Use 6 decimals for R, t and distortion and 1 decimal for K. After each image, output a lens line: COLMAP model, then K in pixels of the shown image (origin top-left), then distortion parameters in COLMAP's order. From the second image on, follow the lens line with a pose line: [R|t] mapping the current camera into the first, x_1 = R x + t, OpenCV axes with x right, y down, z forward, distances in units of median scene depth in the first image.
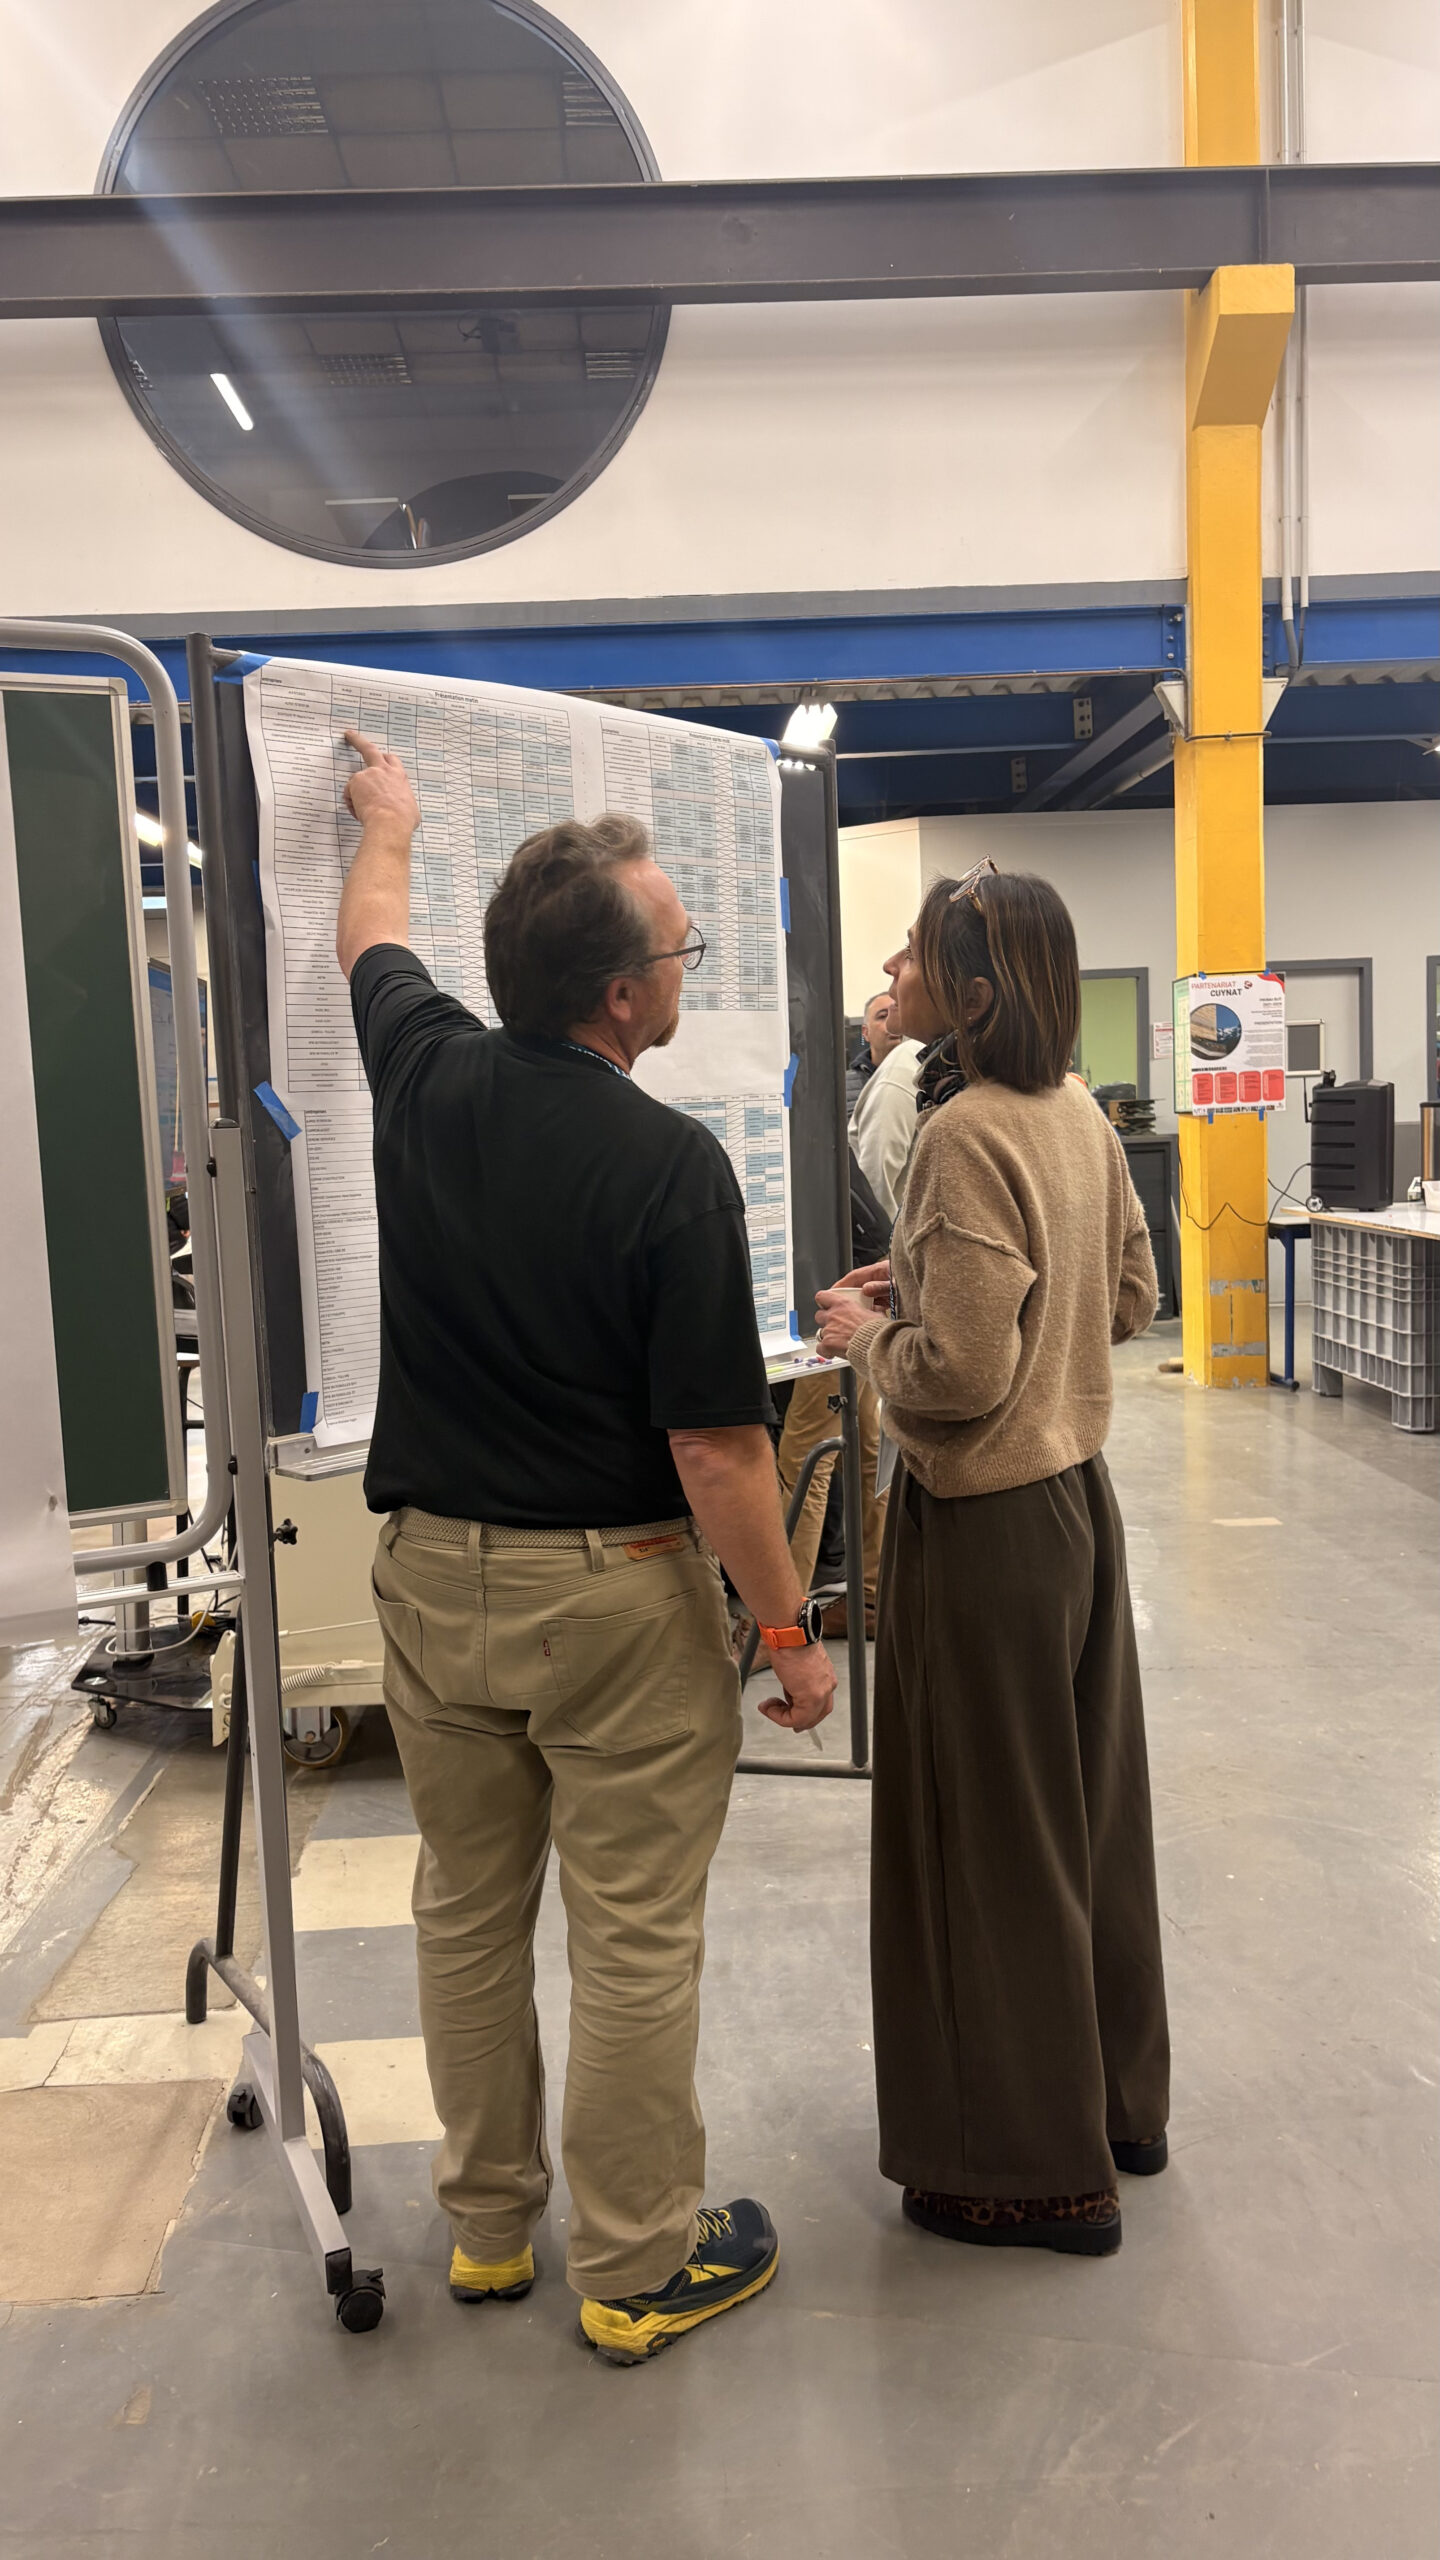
lens RADIAL K [[1970.9, 0, 720.0], [0, 1970.9, 1280.0], [0, 0, 1]] dist [0.001385, 0.004191]
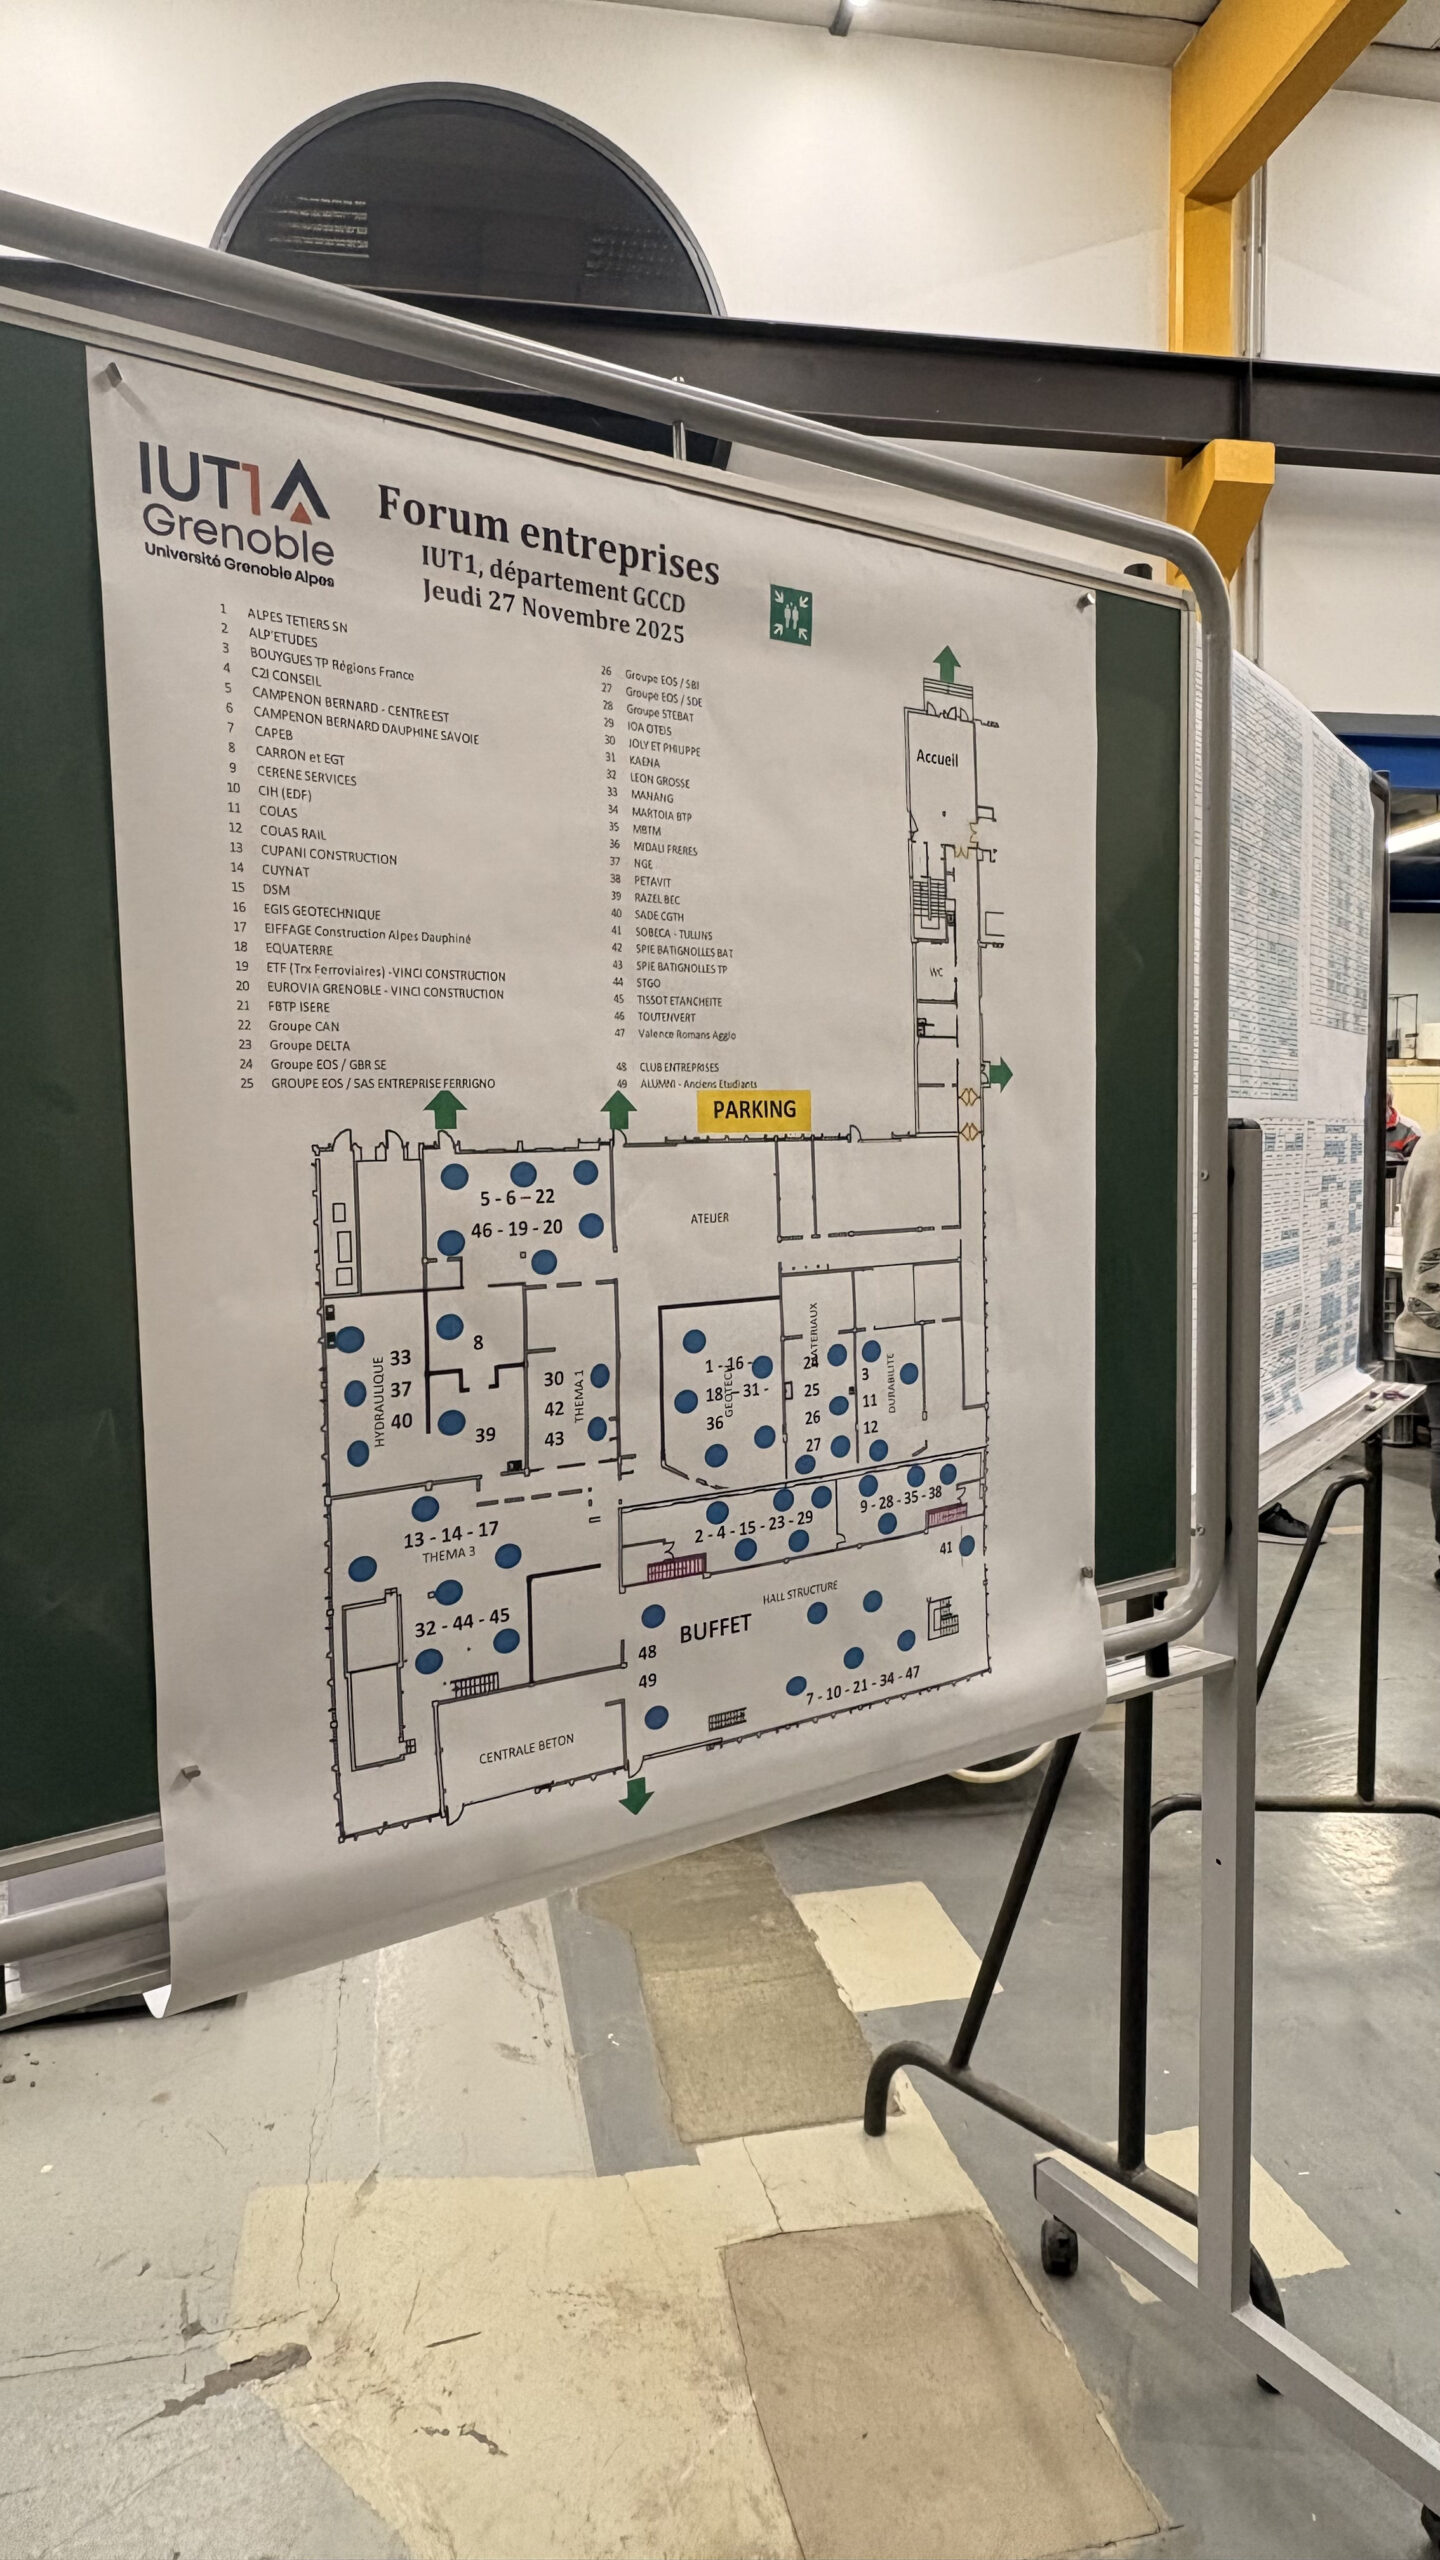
lens RADIAL K [[1646.7, 0, 720.0], [0, 1646.7, 1280.0], [0, 0, 1]] dist [-0.000773, -0.000501]
pose [[0.987592, 0.008972, 0.156785, -0.177327], [-0.005791, 0.999768, -0.020735, 0.001313], [-0.156935, 0.019570, 0.987415, 0.101253]]
